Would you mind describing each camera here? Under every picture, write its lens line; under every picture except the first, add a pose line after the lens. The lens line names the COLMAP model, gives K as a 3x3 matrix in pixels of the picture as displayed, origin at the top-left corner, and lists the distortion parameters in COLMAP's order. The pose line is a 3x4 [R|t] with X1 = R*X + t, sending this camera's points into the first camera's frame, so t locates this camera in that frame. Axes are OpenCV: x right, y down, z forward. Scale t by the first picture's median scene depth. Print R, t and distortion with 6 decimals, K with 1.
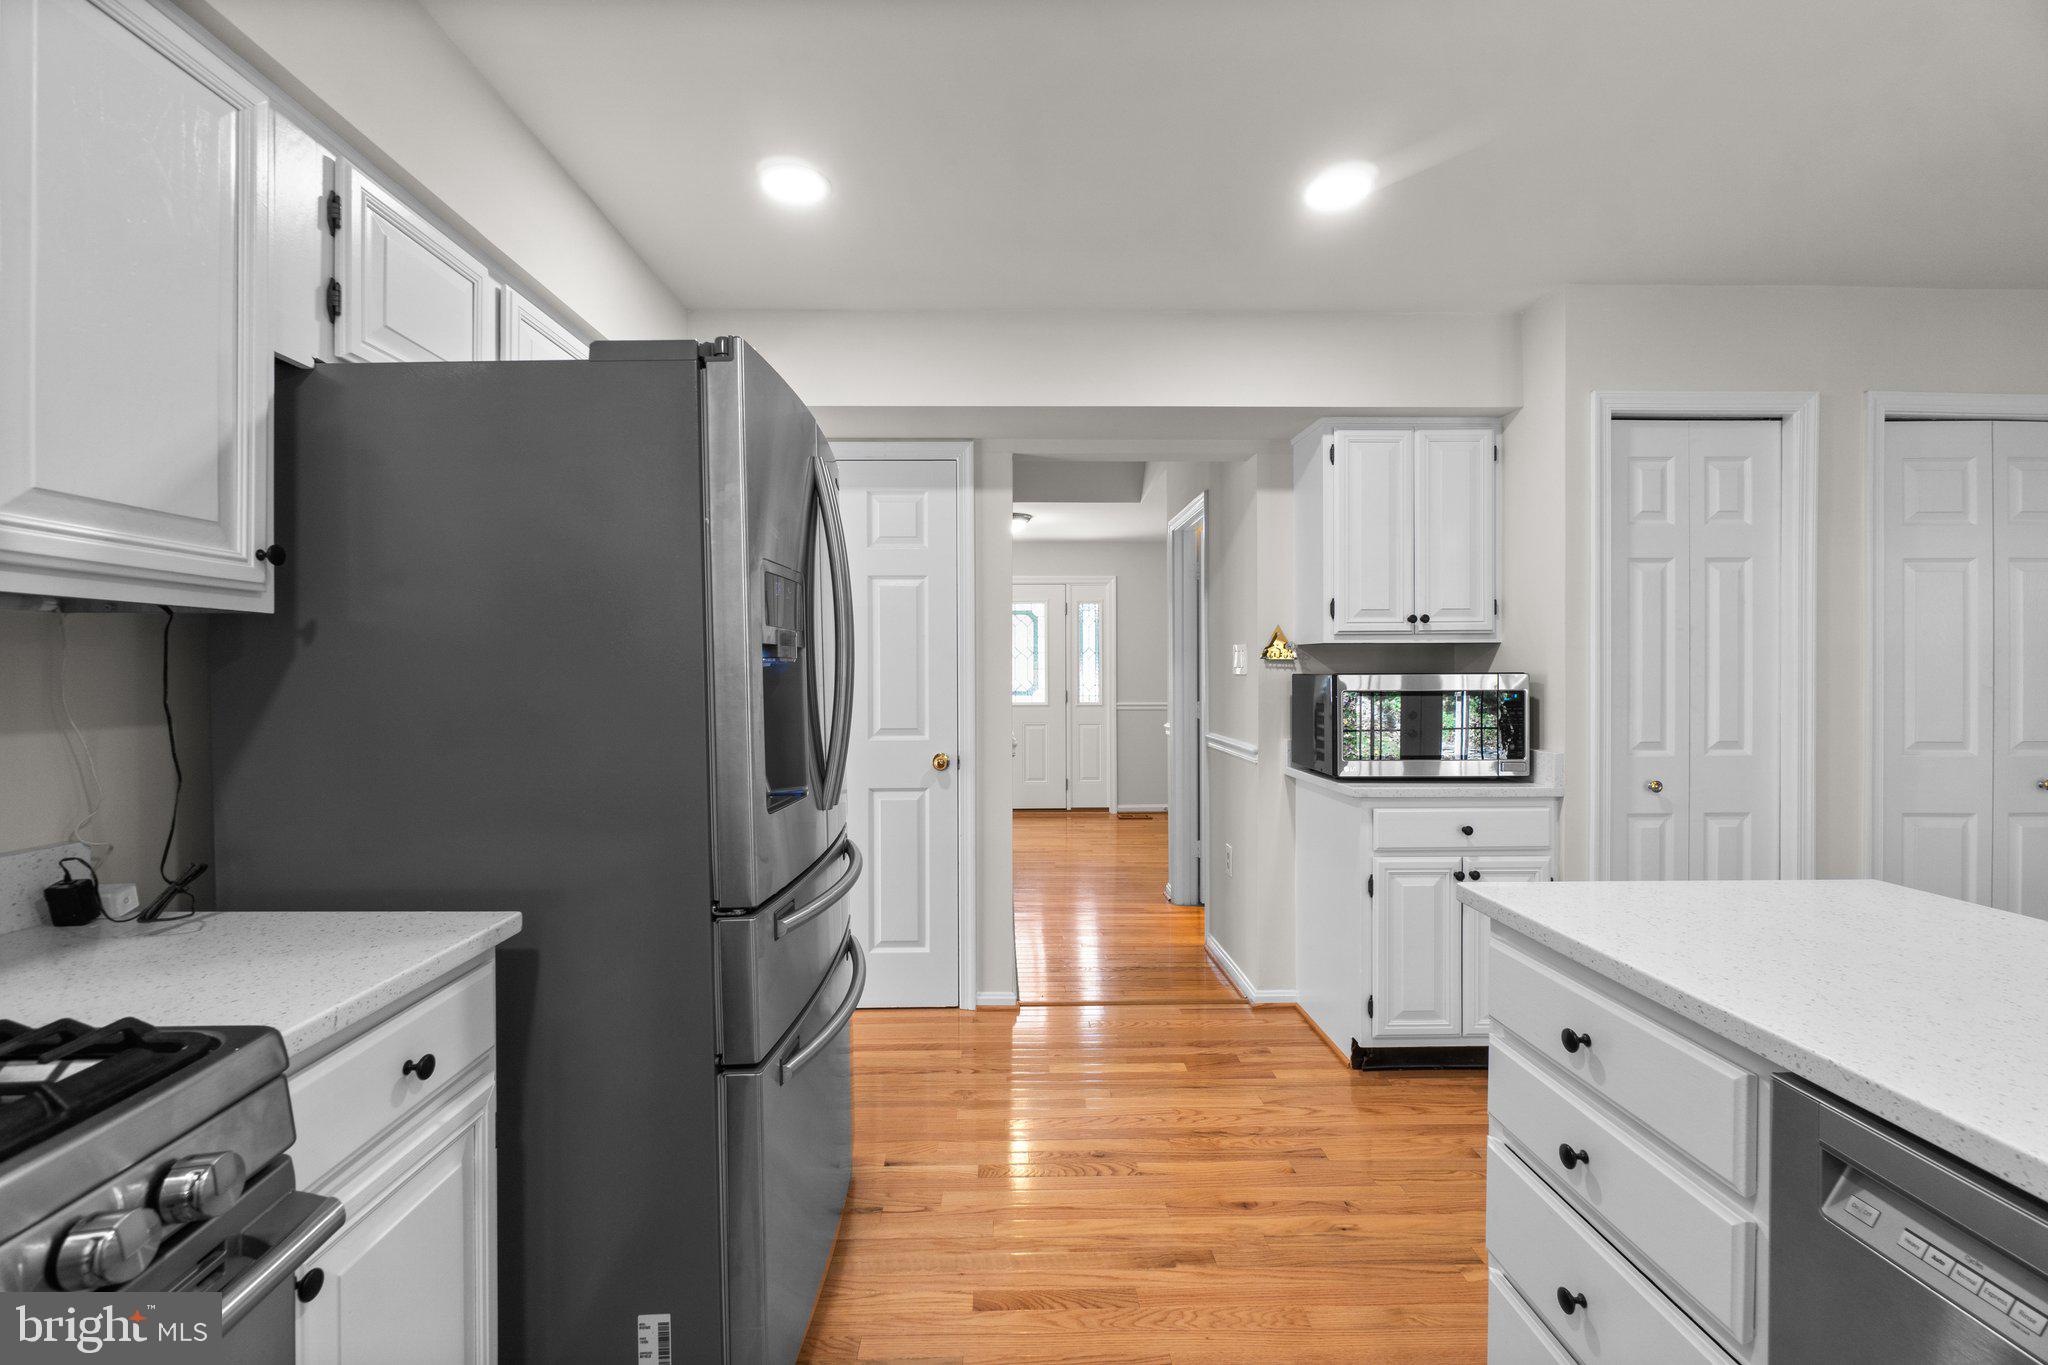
lens RADIAL K [[888.7, 0, 1026.3], [0, 888.7, 670.9], [0, 0, 1]] dist [-0.002047, 0.000220]
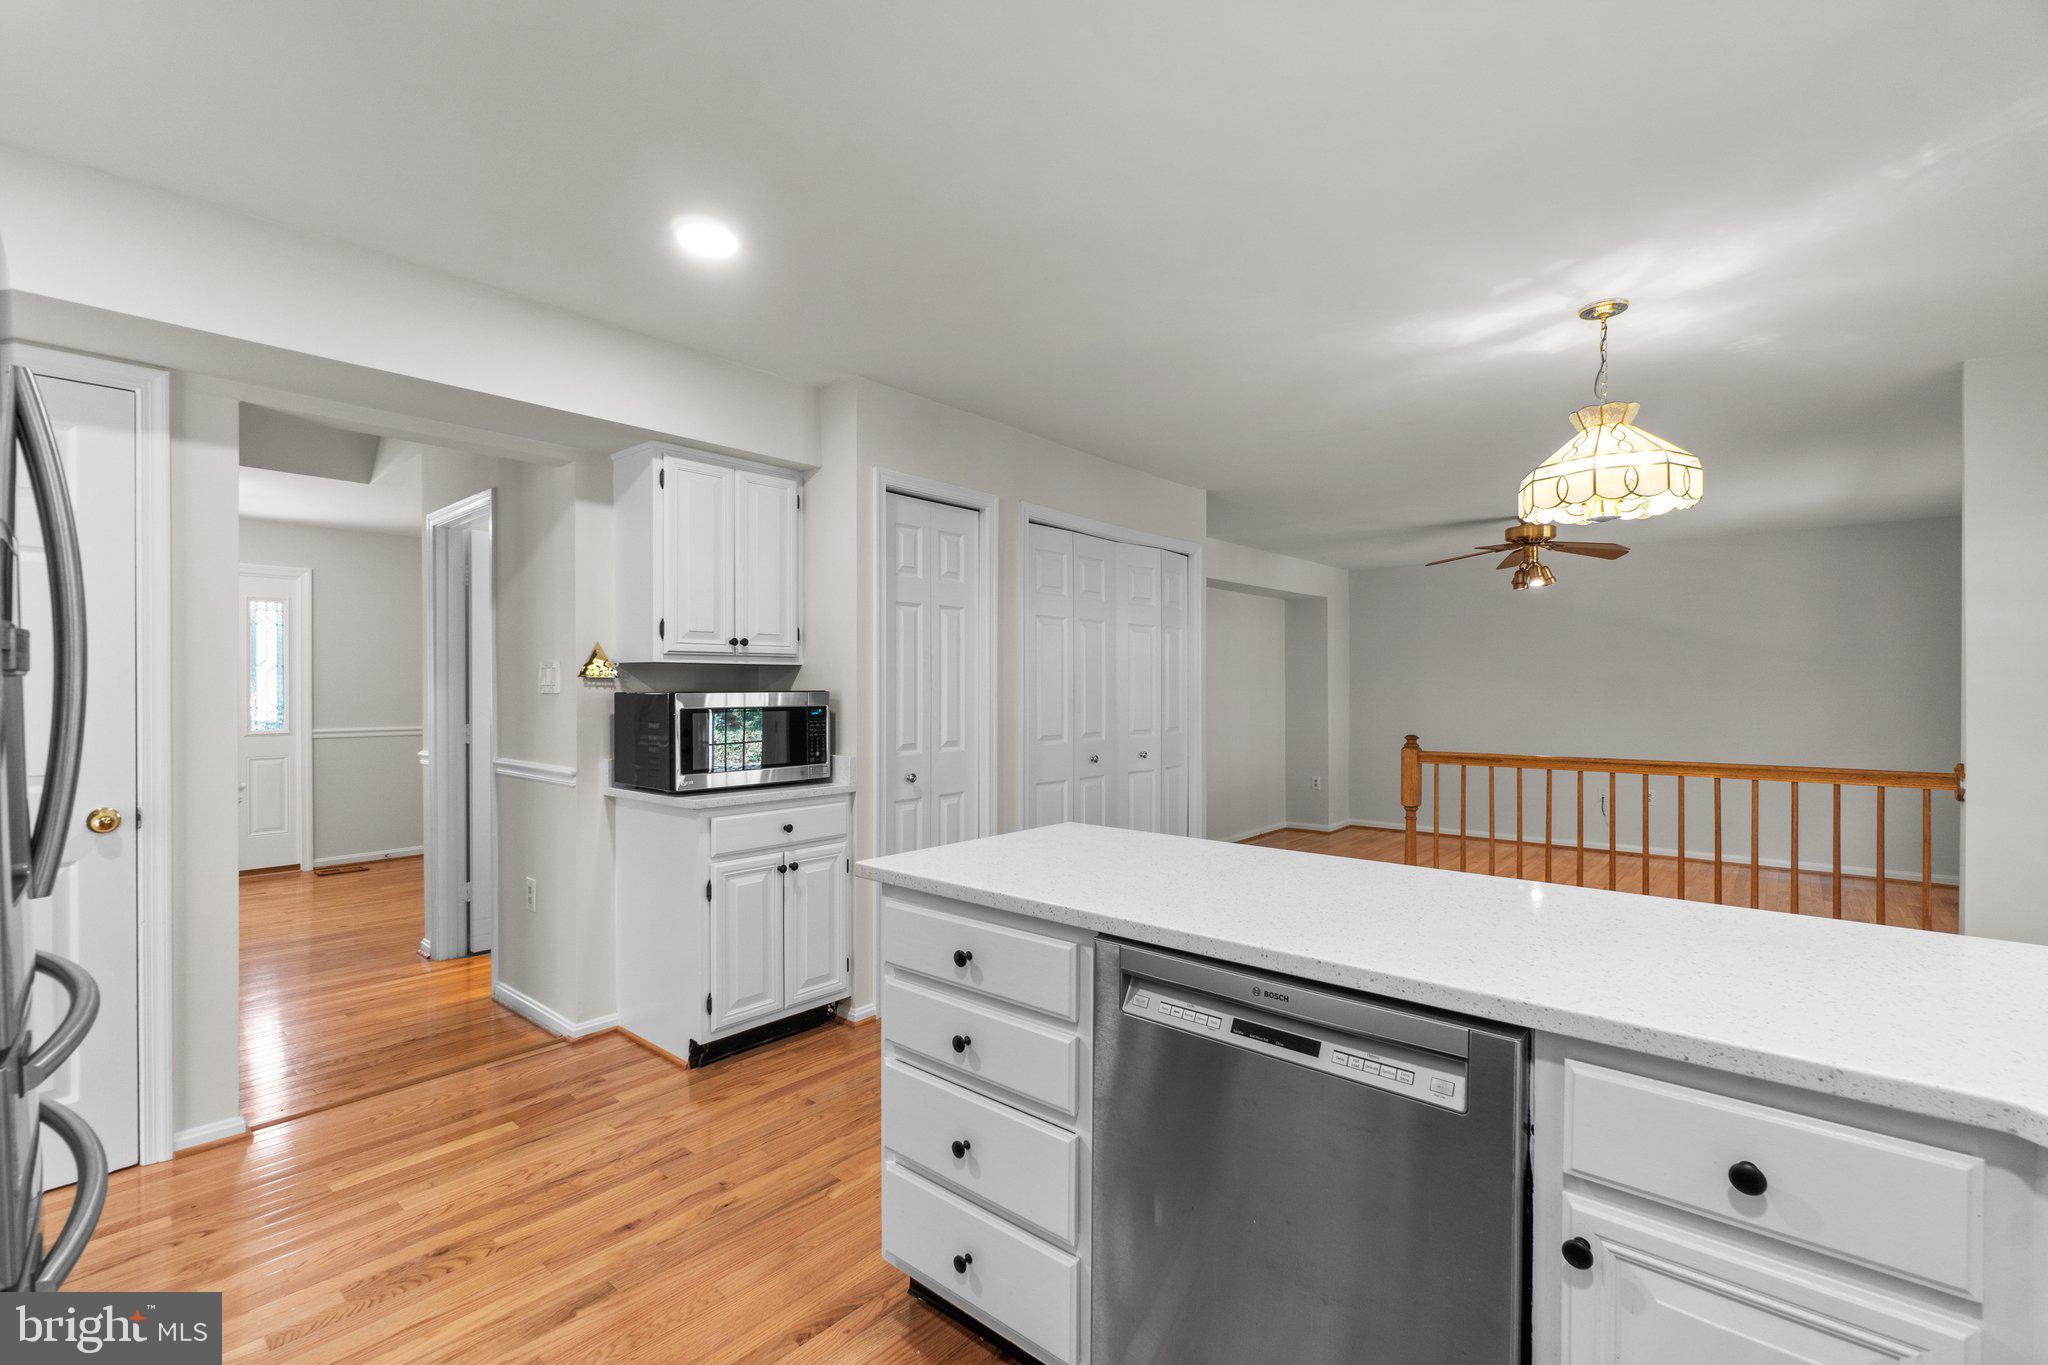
lens RADIAL K [[891.1, 0, 1024.4], [0, 891.1, 683.4], [0, 0, 1]] dist [-0.000243, -0.000218]
pose [[0.670831, 0.005158, 0.741592, -0.152080], [-0.000386, 0.999978, -0.006607, -0.000400], [-0.741610, 0.004146, 0.670818, -0.000680]]
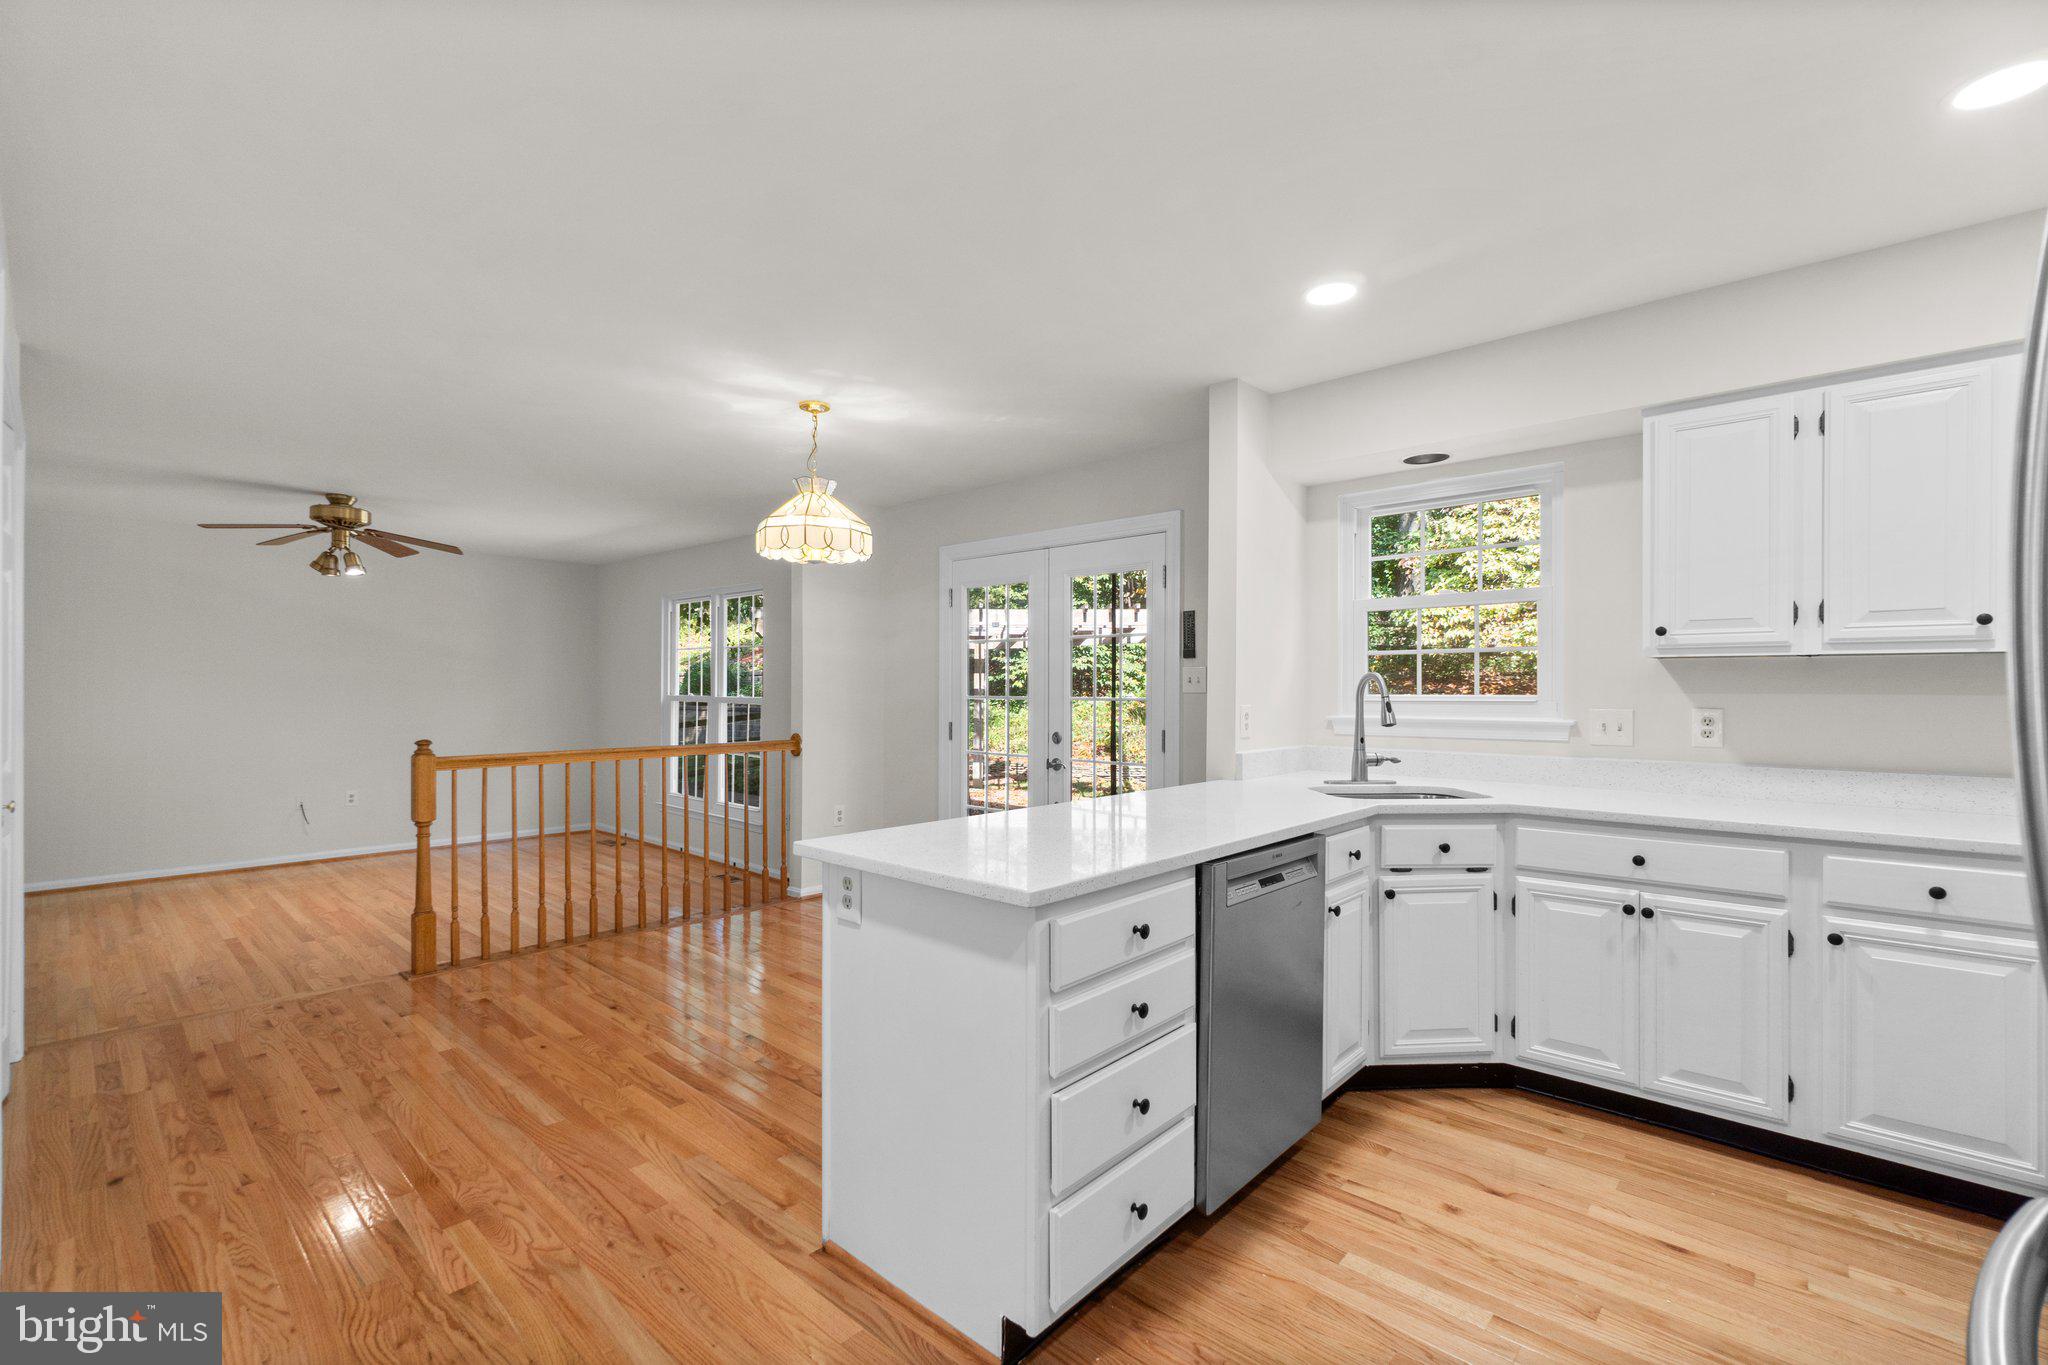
lens RADIAL K [[881.9, 0, 1019.0], [0, 881.9, 690.6], [0, 0, 1]] dist [-0.002454, 0.000477]
pose [[-0.722966, -0.001778, 0.690881, -0.123303], [-0.001587, 0.999998, 0.000913, 0.001329], [-0.690881, -0.000436, -0.722968, 0.944410]]
